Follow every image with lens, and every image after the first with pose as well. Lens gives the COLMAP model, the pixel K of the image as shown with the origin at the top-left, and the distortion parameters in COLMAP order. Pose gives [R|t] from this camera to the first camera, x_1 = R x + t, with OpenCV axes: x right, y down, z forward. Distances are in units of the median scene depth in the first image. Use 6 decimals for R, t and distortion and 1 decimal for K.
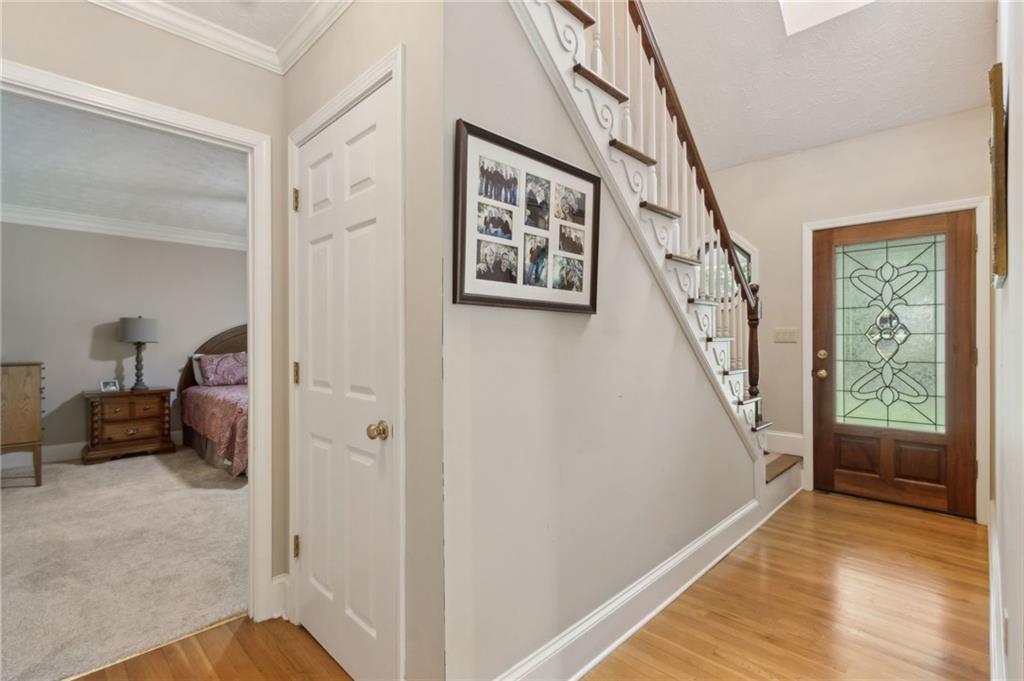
lens RADIAL K [[475.7, 0, 499.8], [0, 475.7, 338.0], [0, 0, 1]] dist [0.005353, 0.000311]
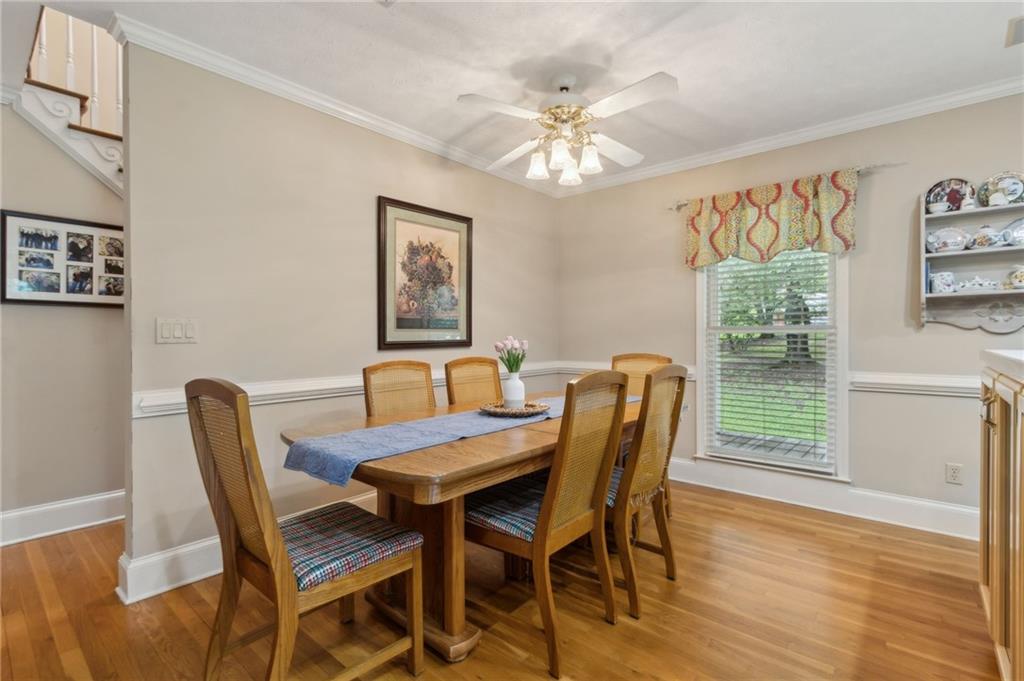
lens RADIAL K [[478.0, 0, 509.6], [0, 478.0, 339.7], [0, 0, 1]] dist [0.001418, -0.000381]
pose [[0.996646, -0.001397, 0.081821, 1.035808], [0.000248, 0.999901, 0.014051, 0.027291], [-0.081832, -0.013984, 0.996548, -0.635741]]
